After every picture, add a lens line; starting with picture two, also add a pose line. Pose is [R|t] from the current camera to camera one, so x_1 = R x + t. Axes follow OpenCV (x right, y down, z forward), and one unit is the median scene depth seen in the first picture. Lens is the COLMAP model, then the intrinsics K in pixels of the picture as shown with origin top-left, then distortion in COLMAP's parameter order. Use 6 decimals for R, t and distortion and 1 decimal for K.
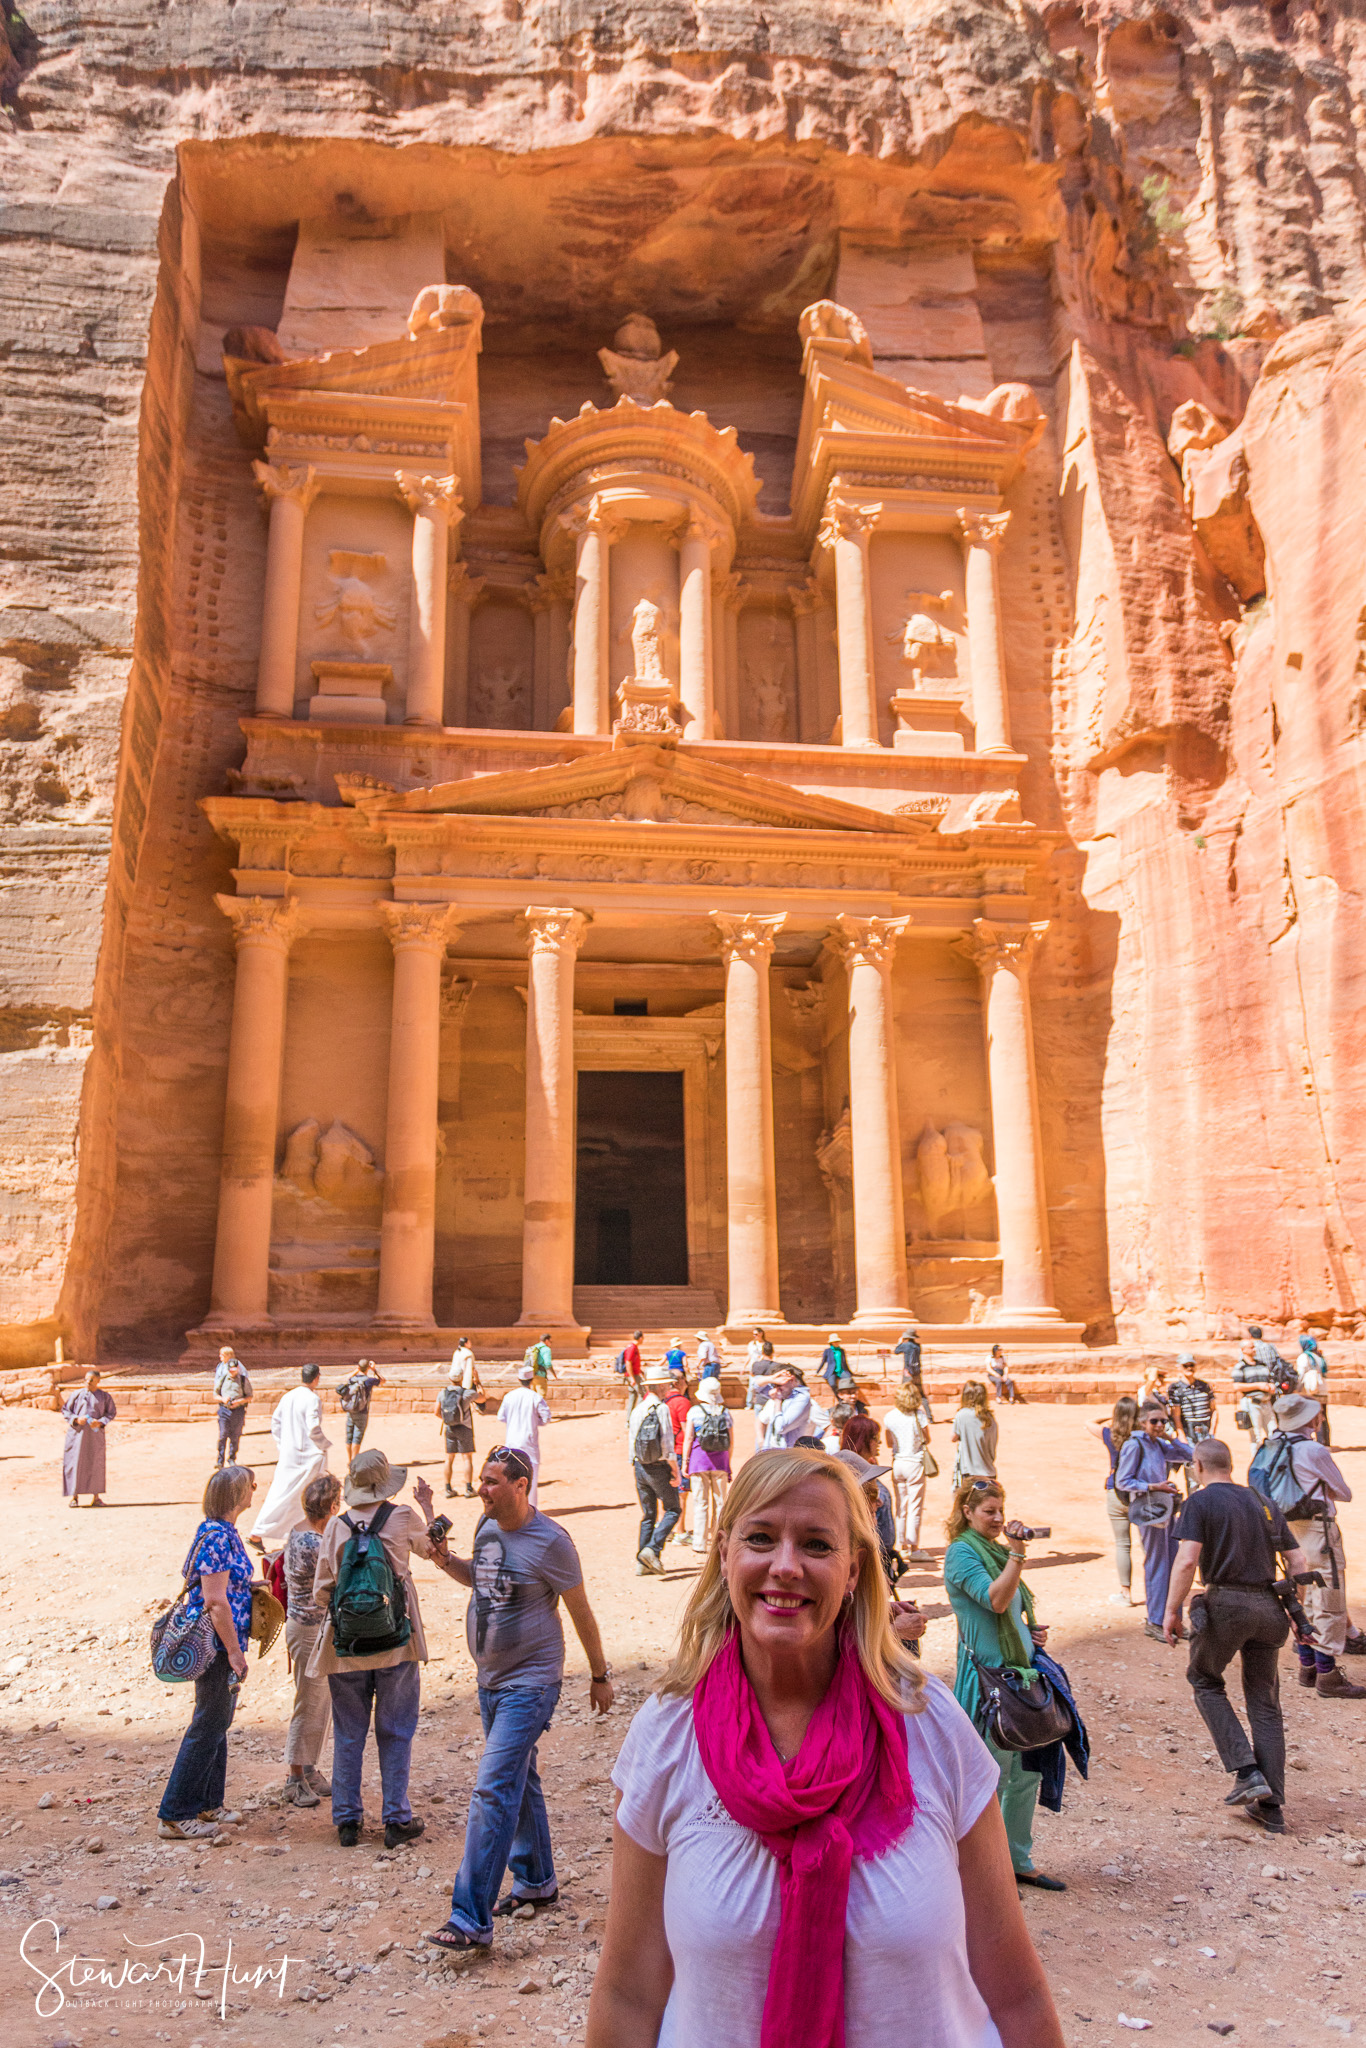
lens RADIAL K [[1277.7, 0, 694.8], [0, 1277.7, 1135.3], [0, 0, 1]] dist [0.008327, -0.000043]
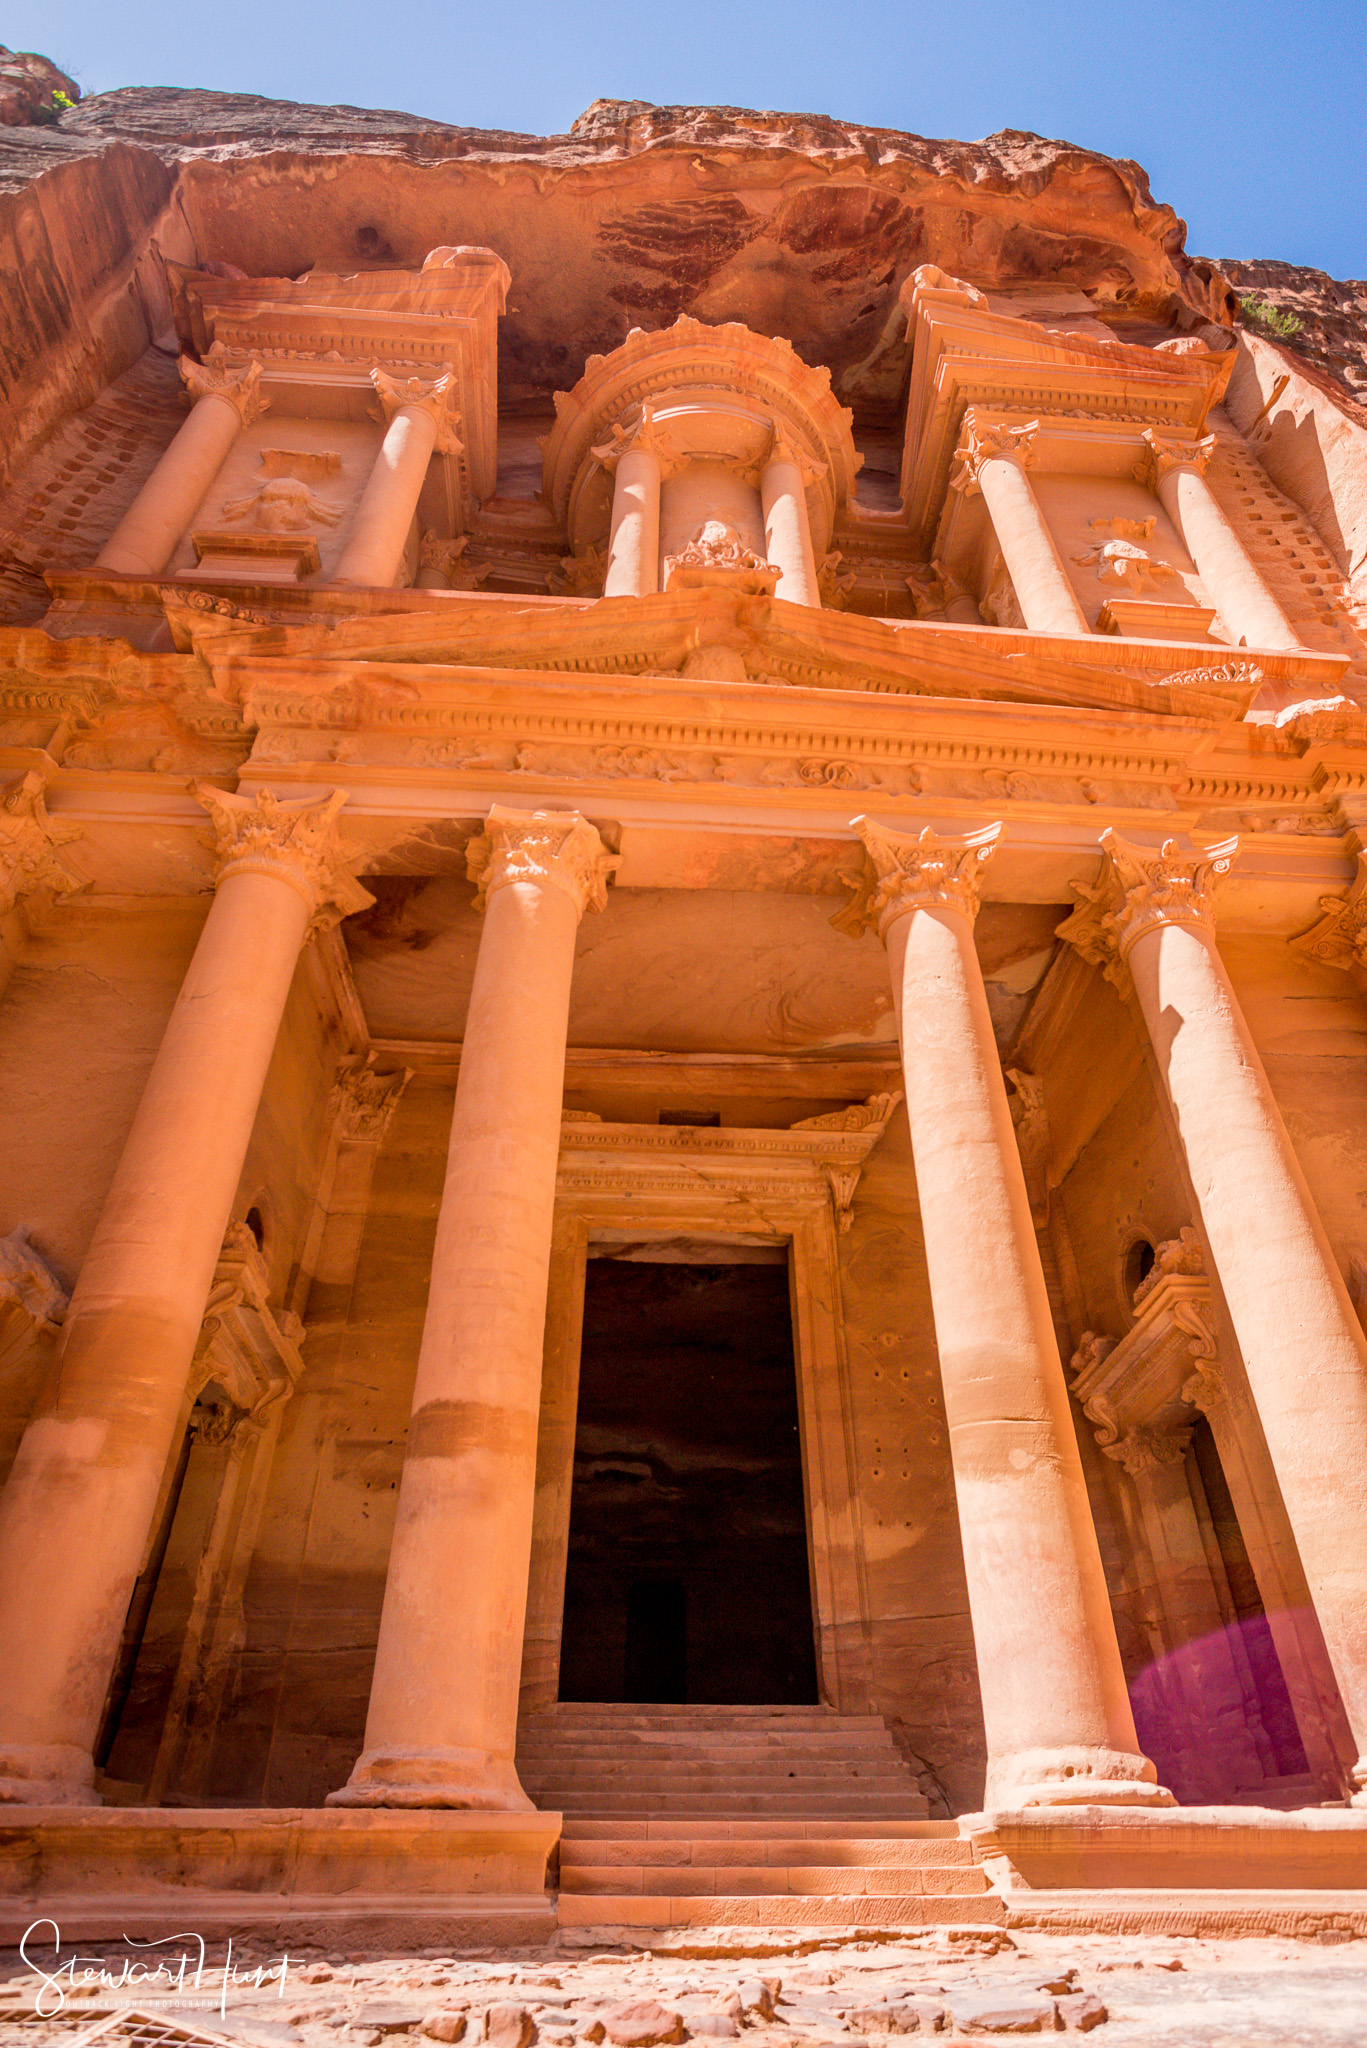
lens RADIAL K [[1152.1, 0, 693.3], [0, 1152.1, 969.1], [0, 0, 1]] dist [-0.031974, 0.000126]
pose [[0.999147, -0.021015, -0.035548, -0.033331], [0.001096, 0.874021, -0.485886, 0.093845], [0.041281, 0.485433, 0.873299, 0.596110]]
